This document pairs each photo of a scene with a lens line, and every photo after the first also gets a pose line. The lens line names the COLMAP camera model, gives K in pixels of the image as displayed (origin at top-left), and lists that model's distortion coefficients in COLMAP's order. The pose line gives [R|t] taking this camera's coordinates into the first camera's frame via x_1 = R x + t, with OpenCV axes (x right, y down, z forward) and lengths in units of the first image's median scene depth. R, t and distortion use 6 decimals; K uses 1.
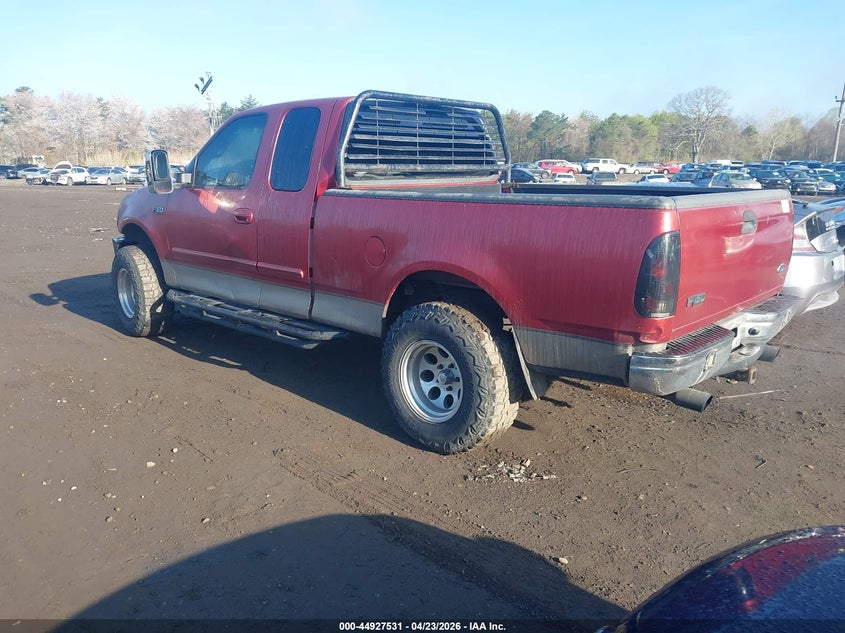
lens RADIAL K [[687.6, 0, 415.5], [0, 687.6, 316.5], [0, 0, 1]] dist [0.008198, -0.000190]
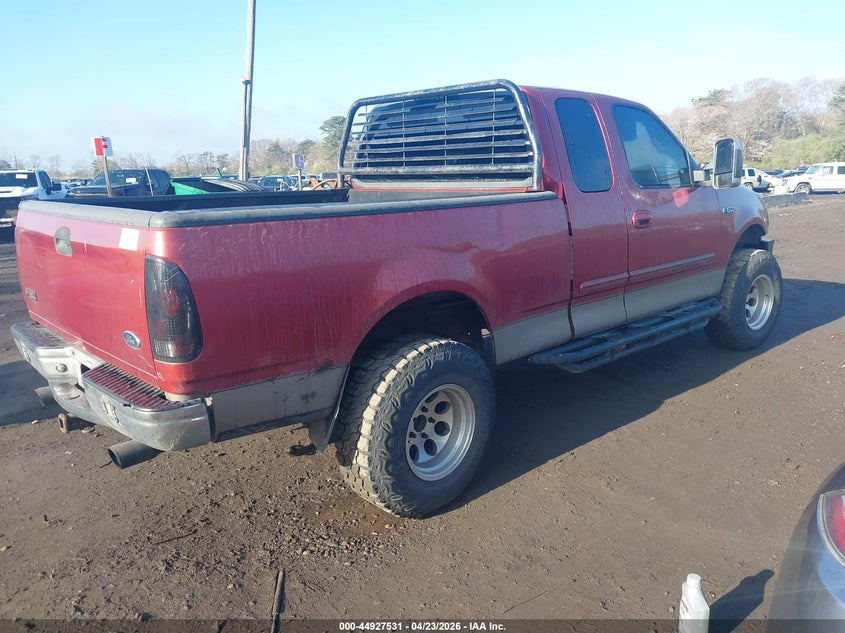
lens RADIAL K [[687.6, 0, 415.5], [0, 687.6, 316.5], [0, 0, 1]] dist [0.008198, -0.000190]
pose [[-0.098330, 0.210406, -0.972657, 0.905745], [-0.189371, 0.955577, 0.225855, -0.228342], [0.976970, 0.206402, -0.054117, 1.052381]]
